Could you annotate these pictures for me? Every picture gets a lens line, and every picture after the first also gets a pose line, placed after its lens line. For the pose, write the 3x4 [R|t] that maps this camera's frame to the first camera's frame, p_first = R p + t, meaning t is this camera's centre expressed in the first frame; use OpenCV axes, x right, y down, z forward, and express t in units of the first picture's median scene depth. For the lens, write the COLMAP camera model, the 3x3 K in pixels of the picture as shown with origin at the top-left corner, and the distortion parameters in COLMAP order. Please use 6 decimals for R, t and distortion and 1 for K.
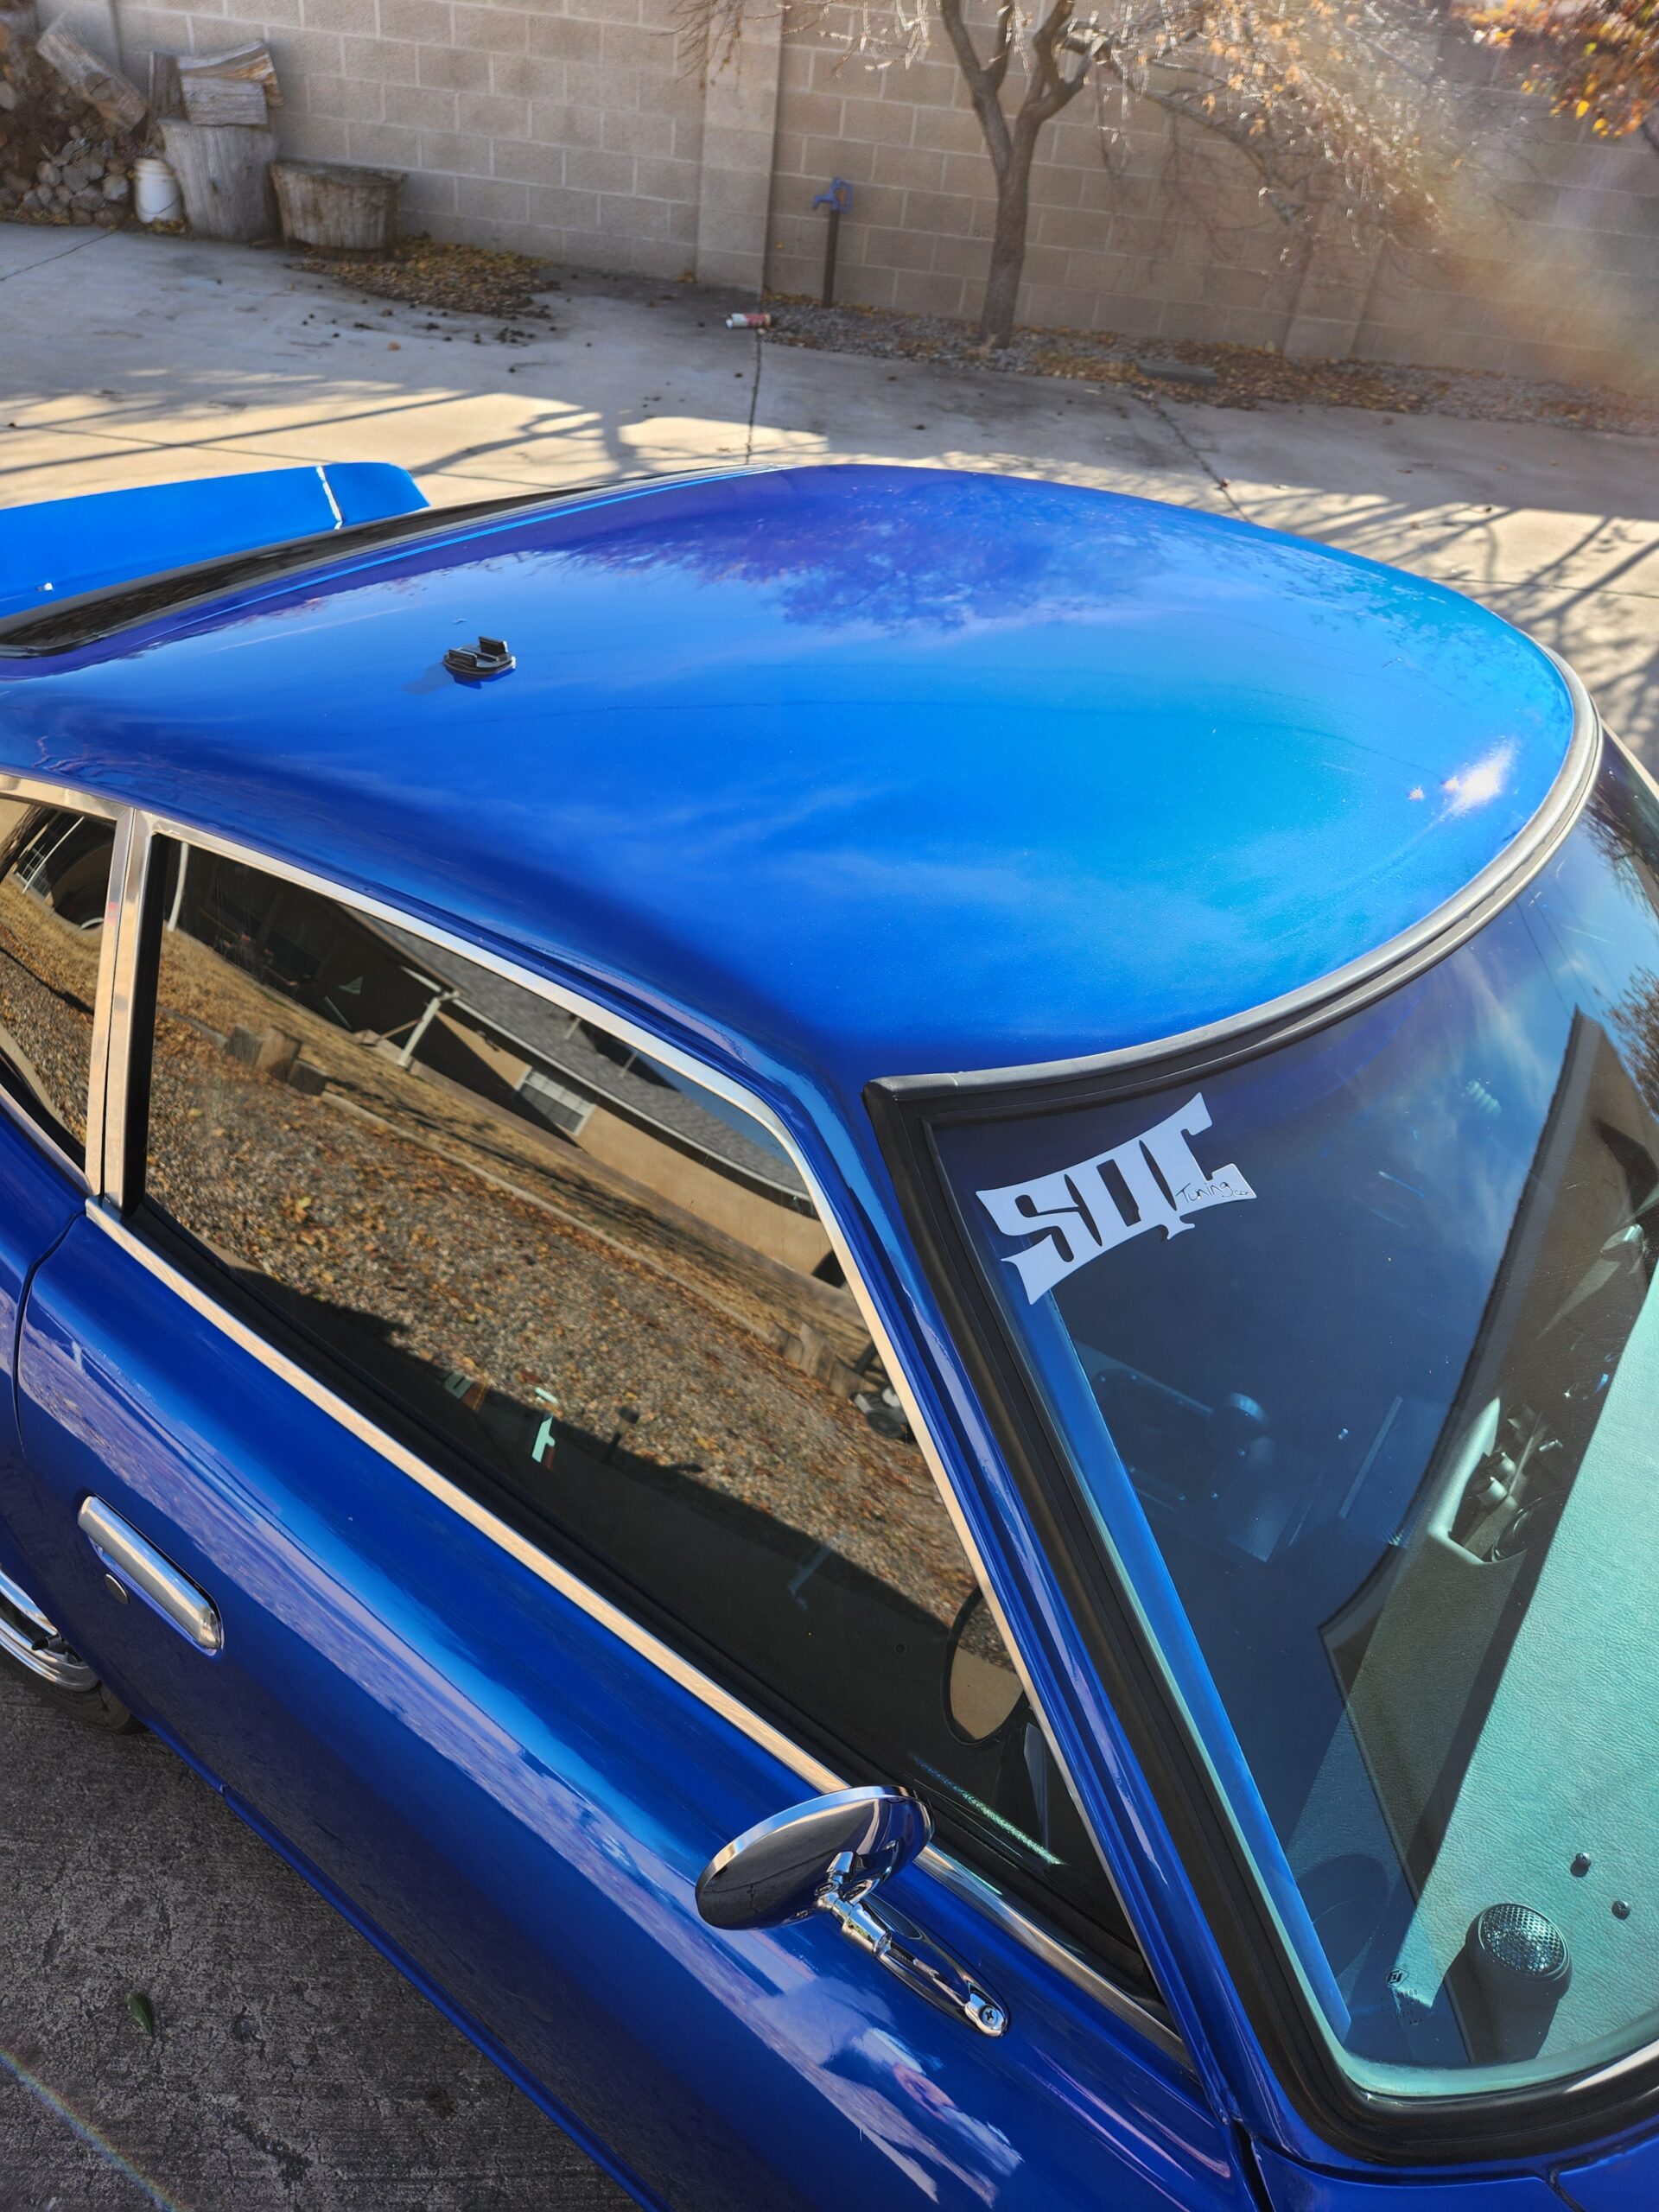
lens RADIAL K [[1499.9, 0, 835.9], [0, 1499.9, 1116.7], [0, 0, 1]] dist [0.038191, -0.037830]
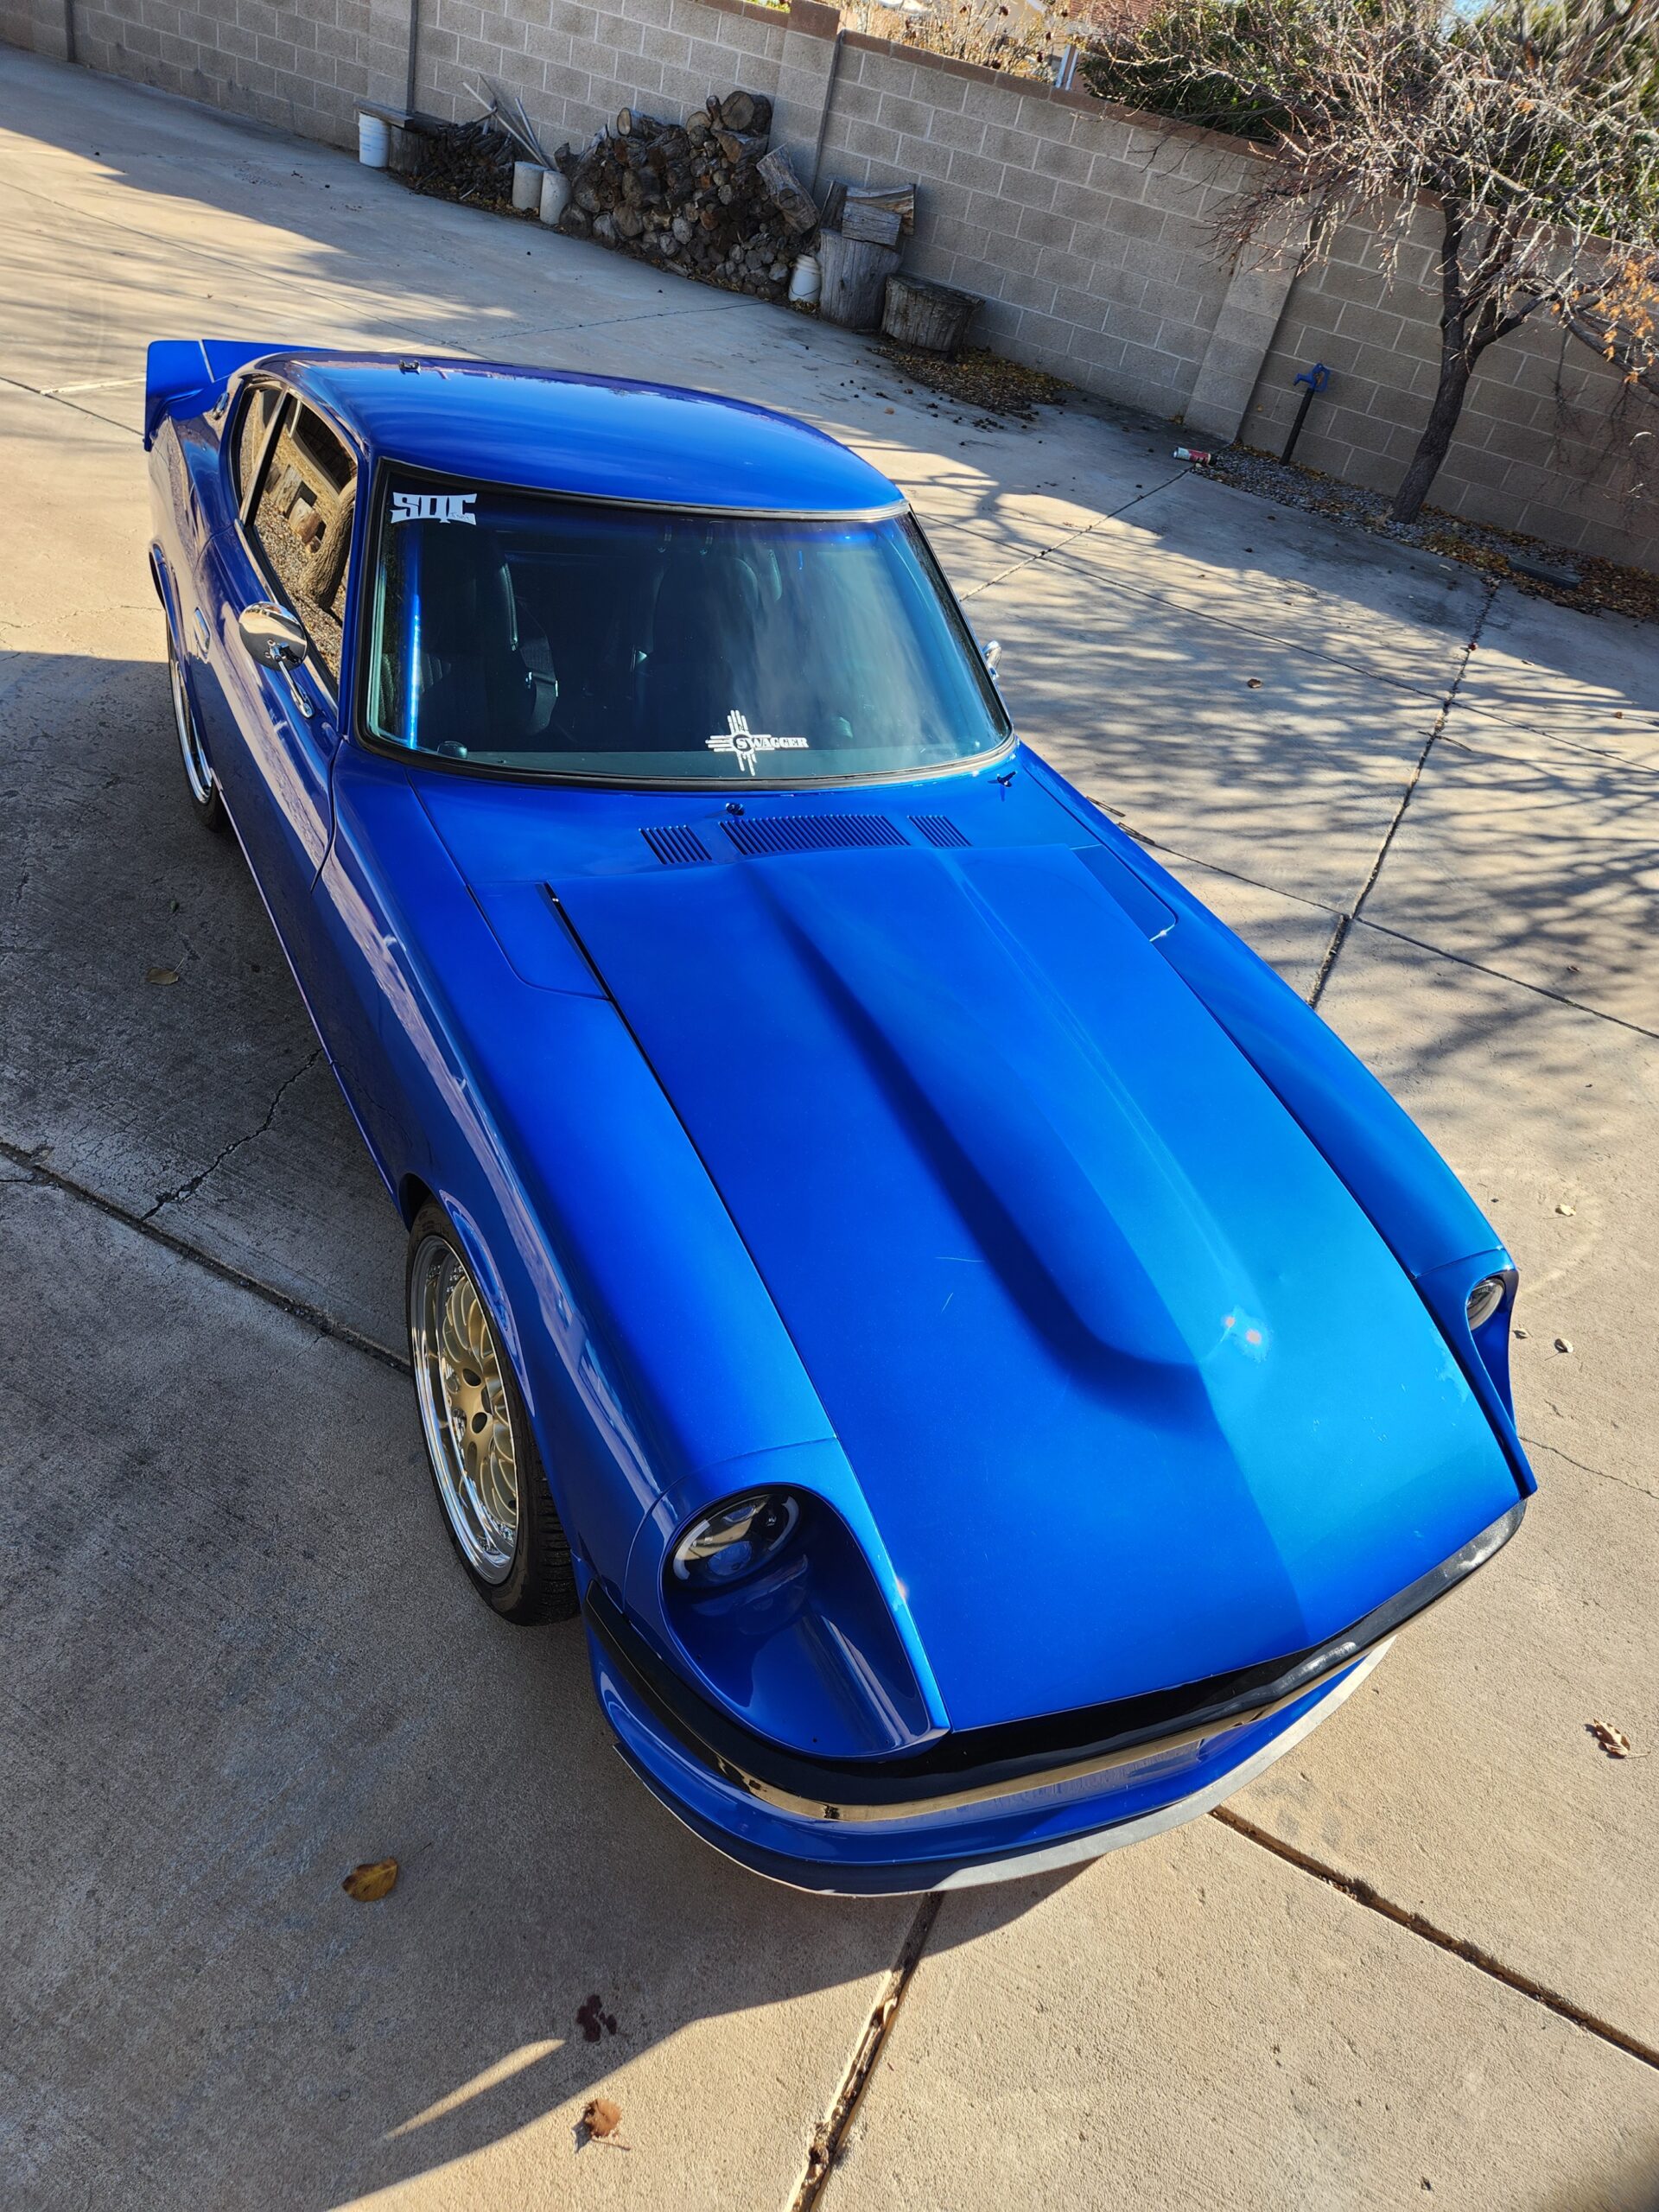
lens RADIAL K [[1499.9, 0, 843.7], [0, 1499.9, 1110.5], [0, 0, 1]] dist [0.038191, -0.037830]
pose [[0.896490, 0.327932, -0.297938, 0.216411], [-0.352129, 0.935474, -0.029898, 0.095989], [0.268909, 0.131716, 0.954117, -0.157093]]
